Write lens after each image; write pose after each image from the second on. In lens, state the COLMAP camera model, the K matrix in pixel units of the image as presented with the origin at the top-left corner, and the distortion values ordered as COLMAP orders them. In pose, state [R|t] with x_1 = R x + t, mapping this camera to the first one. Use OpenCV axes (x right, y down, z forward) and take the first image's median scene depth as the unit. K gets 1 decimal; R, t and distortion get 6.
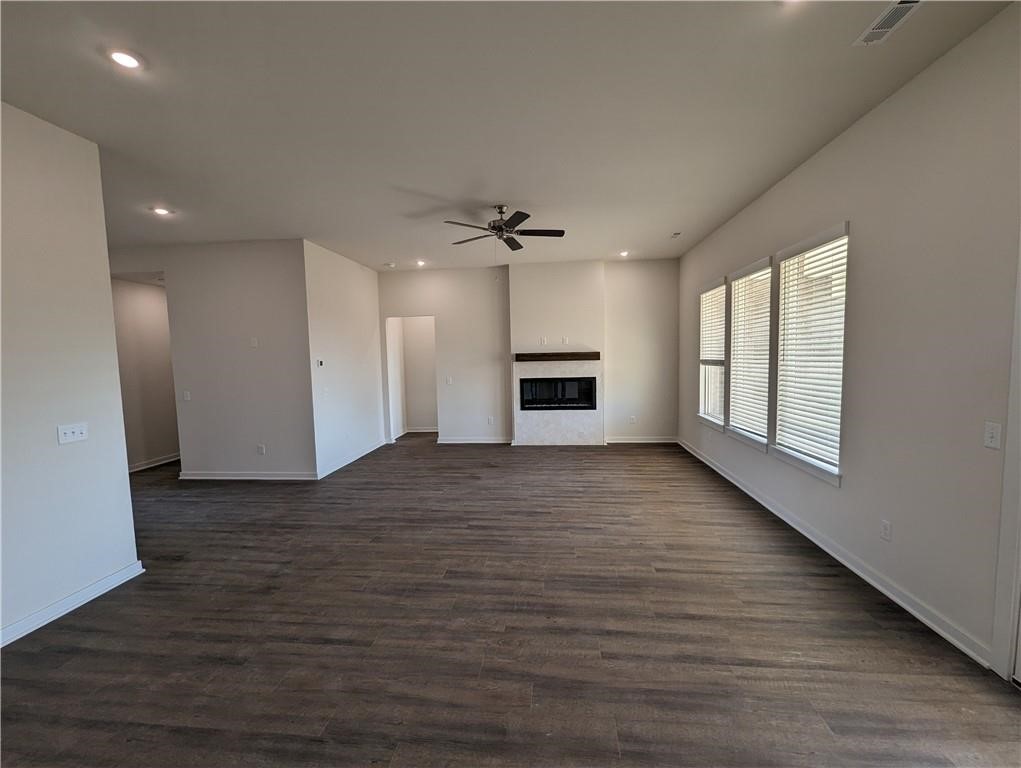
lens RADIAL K [[432.9, 0, 510.5], [0, 432.9, 384.0], [0, 0, 1]] dist [0.001199, -0.000330]
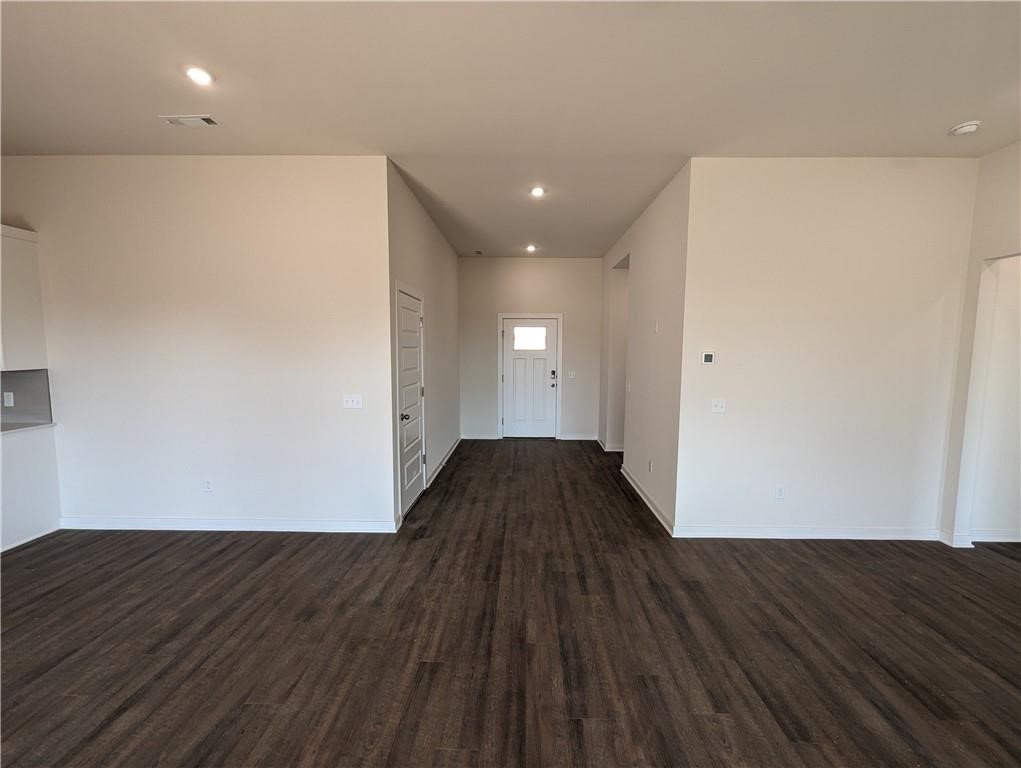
lens RADIAL K [[432.9, 0, 510.5], [0, 432.9, 384.0], [0, 0, 1]] dist [0.001199, -0.000330]
pose [[0.079673, 0.105120, -0.991263, 0.191038], [-0.072727, 0.992387, 0.099394, -0.063505], [0.994164, 0.064172, 0.086712, 0.895157]]
